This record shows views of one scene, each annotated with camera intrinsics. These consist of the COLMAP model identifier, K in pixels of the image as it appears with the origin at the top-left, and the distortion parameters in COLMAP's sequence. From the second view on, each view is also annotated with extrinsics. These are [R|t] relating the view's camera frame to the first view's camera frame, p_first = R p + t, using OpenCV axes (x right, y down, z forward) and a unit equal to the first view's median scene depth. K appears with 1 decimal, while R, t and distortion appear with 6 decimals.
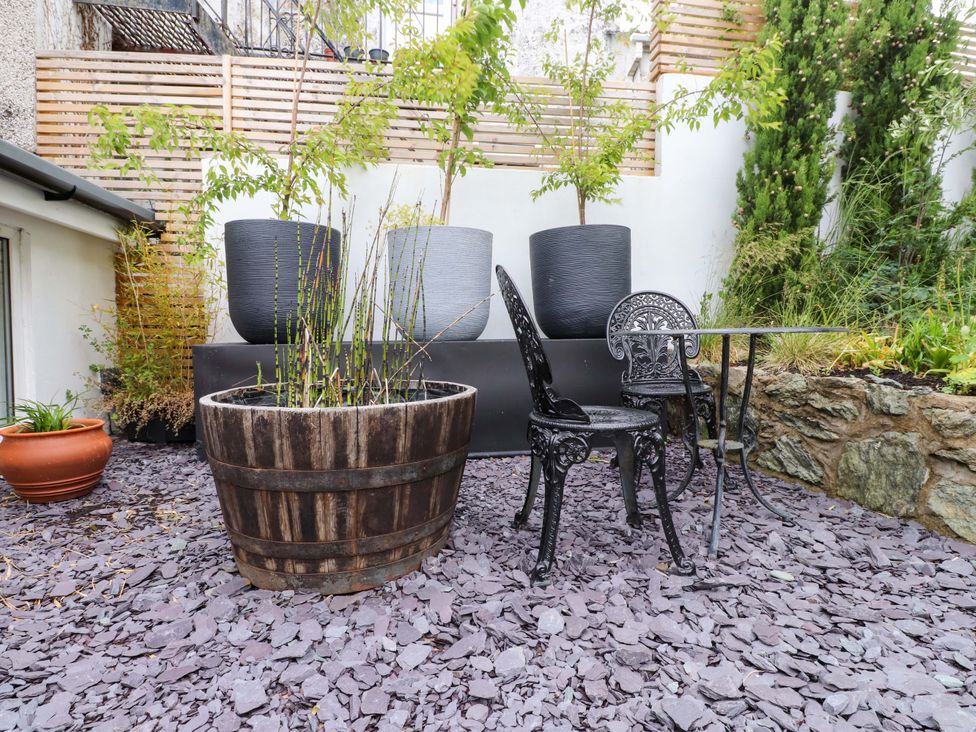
lens RADIAL K [[509.5, 0, 487.0], [0, 509.5, 363.9], [0, 0, 1]] dist [-0.000064, -0.013088]
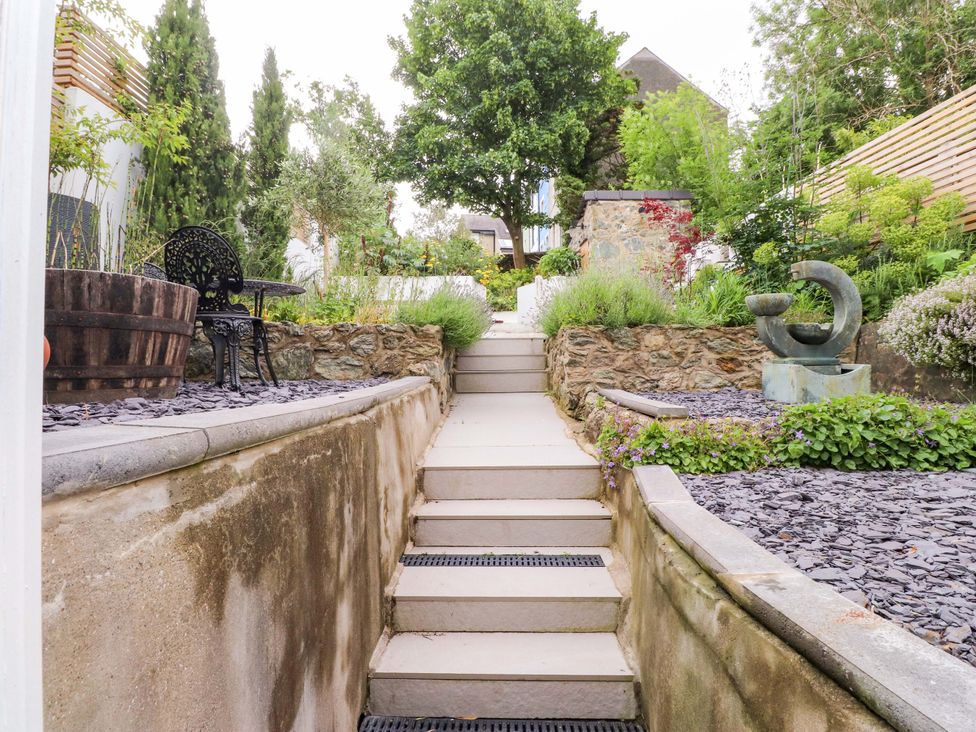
lens RADIAL K [[532.6, 0, 485.0], [0, 532.6, 366.7], [0, 0, 1]] dist [-0.013677, 0.000821]
pose [[0.178642, 0.020157, 0.983708, -1.781024], [0.050913, 0.998261, -0.029701, 0.444164], [-0.982596, 0.055389, 0.177305, -0.316896]]
